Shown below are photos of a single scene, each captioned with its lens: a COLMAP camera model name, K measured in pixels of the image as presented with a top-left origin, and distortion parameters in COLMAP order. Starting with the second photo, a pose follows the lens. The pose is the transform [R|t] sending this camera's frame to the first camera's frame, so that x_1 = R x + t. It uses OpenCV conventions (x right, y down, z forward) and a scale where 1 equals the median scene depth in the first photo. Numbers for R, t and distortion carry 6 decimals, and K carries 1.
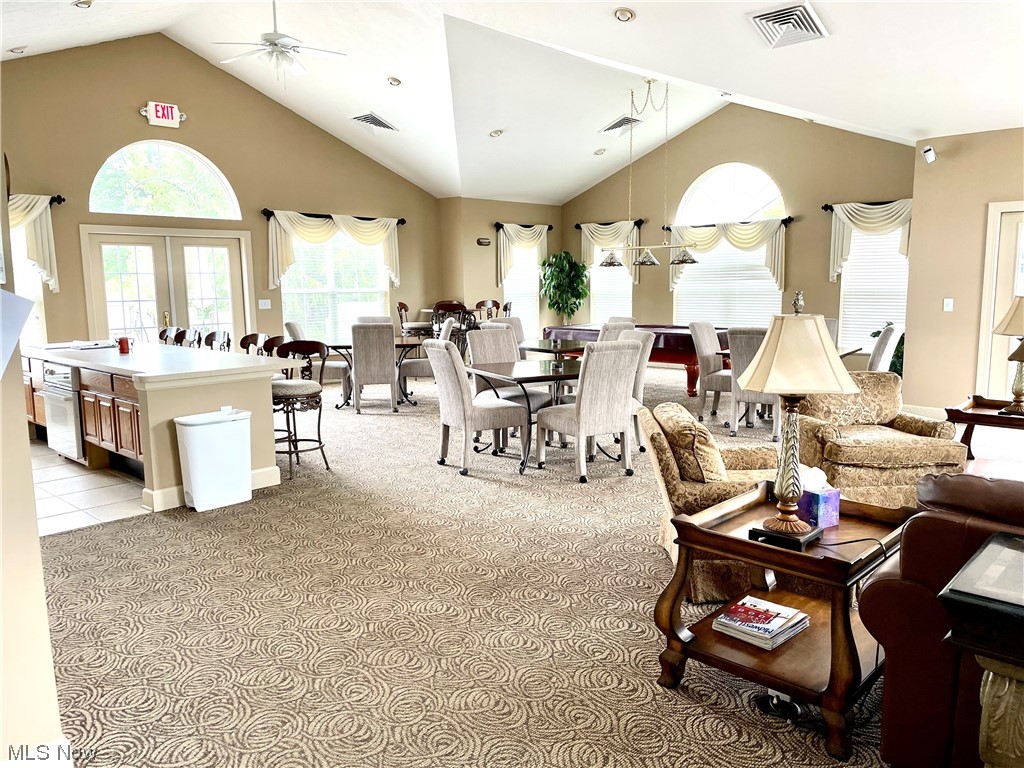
lens RADIAL K [[768.1, 0, 512.0], [0, 768.1, 384.0], [0, 0, 1]] dist [-0.001619, -0.001010]
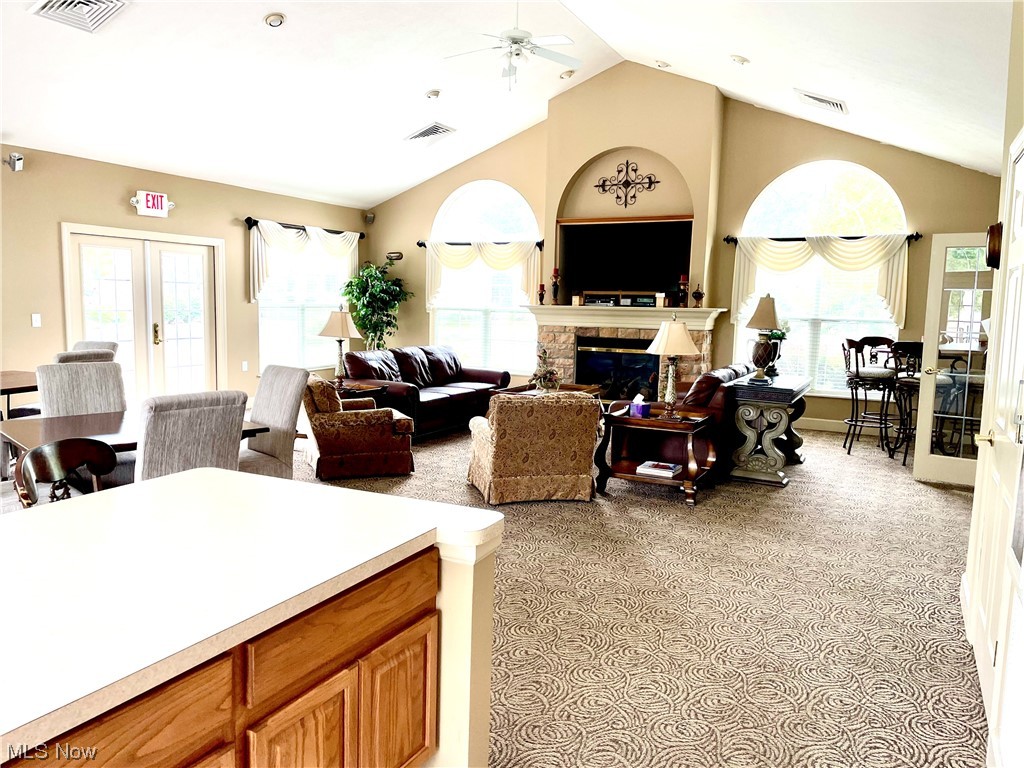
lens RADIAL K [[768.1, 0, 512.0], [0, 768.1, 384.0], [0, 0, 1]] dist [-0.001619, -0.001010]
pose [[-0.288648, -0.087411, 0.953437, -0.928153], [0.124335, 0.983969, 0.127852, -0.126777], [-0.949328, 0.155449, -0.273153, 1.219050]]
